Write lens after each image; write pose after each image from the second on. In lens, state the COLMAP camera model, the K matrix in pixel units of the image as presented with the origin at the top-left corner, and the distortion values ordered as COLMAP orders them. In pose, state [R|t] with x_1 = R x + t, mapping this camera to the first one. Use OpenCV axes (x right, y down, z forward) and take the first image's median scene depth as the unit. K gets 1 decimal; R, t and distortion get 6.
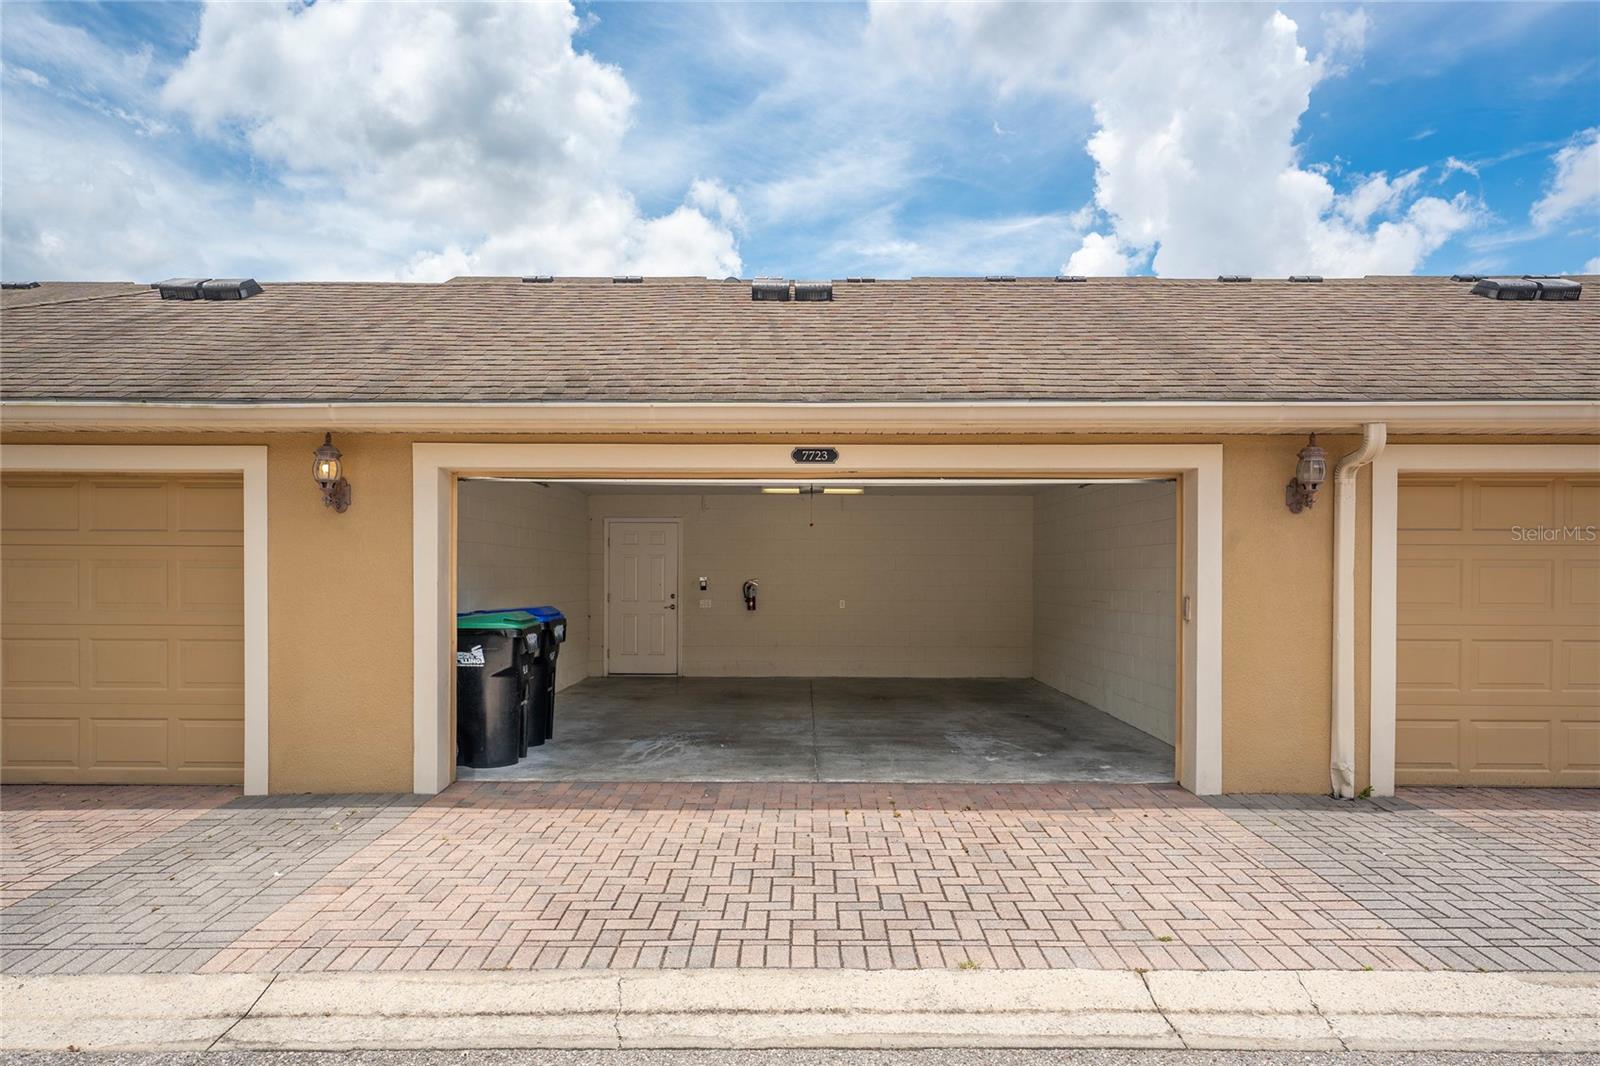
lens RADIAL K [[929.7, 0, 800.0], [0, 929.7, 533.0], [0, 0, 1]] dist [0.001747, 0.001257]
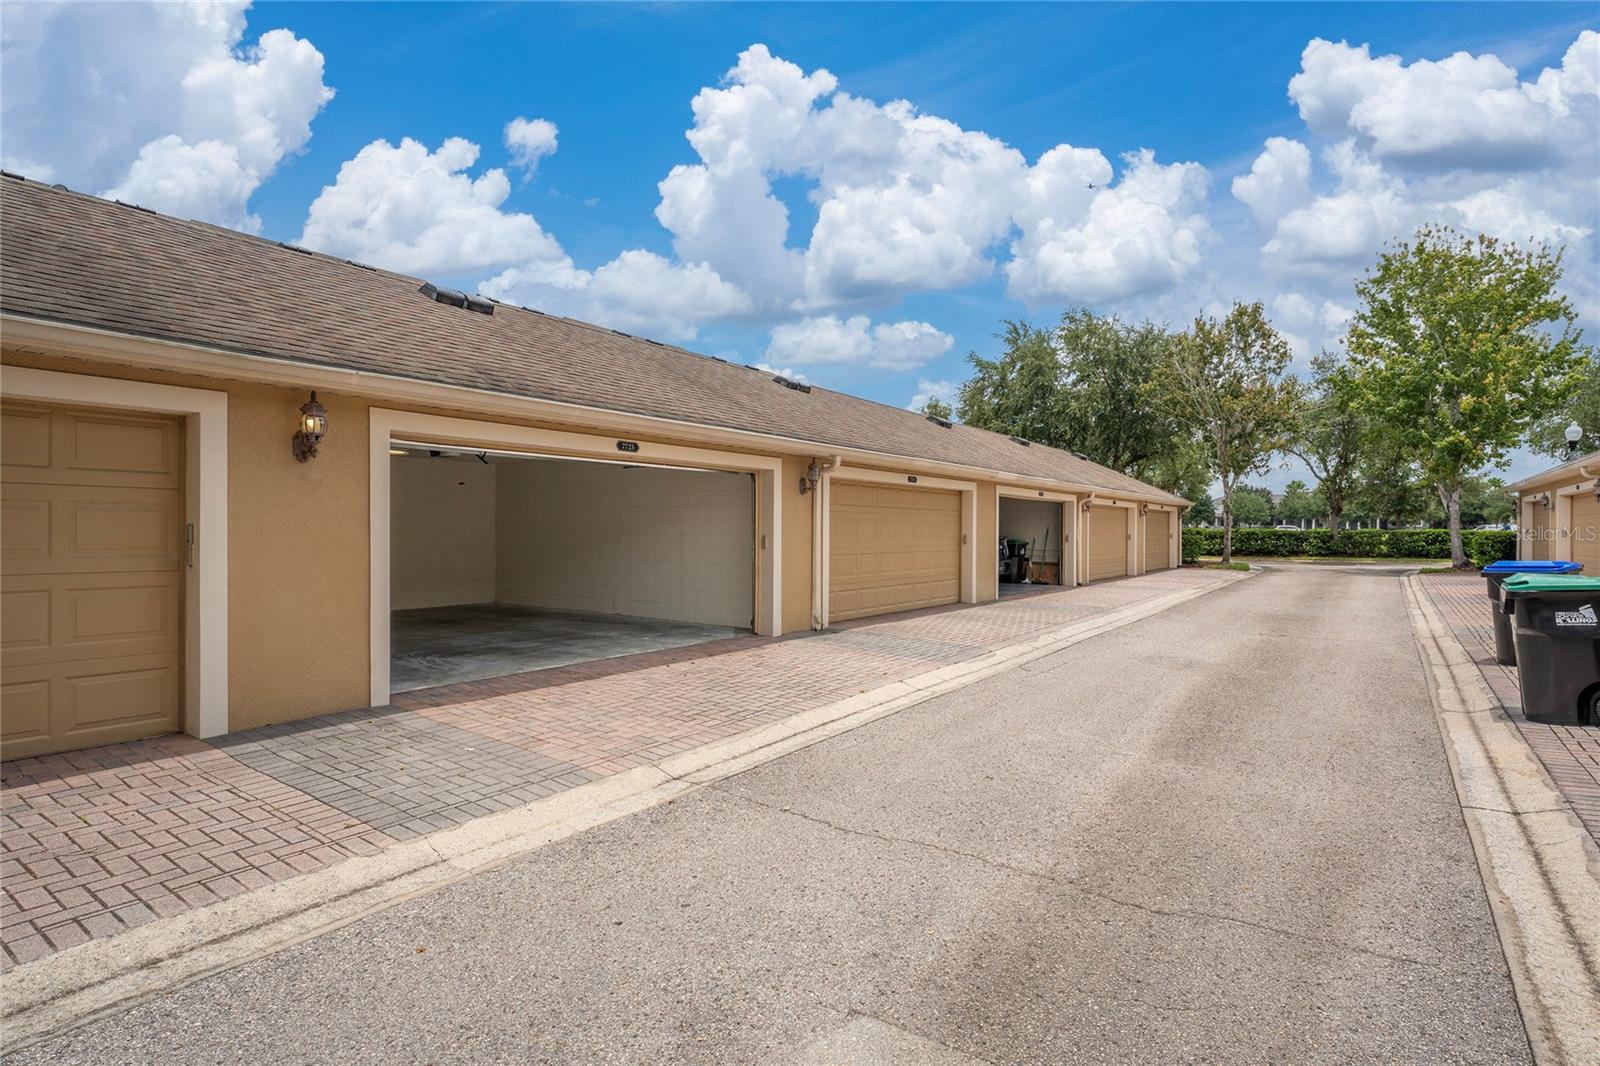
lens RADIAL K [[788.6, 0, 800.0], [0, 788.6, 533.0], [0, 0, 1]] dist [-0.001504, -0.000384]
pose [[0.589325, -0.002446, 0.807892, -0.897536], [-0.046911, 0.998205, 0.037242, -0.002142], [-0.806533, -0.059846, 0.588153, -0.013042]]
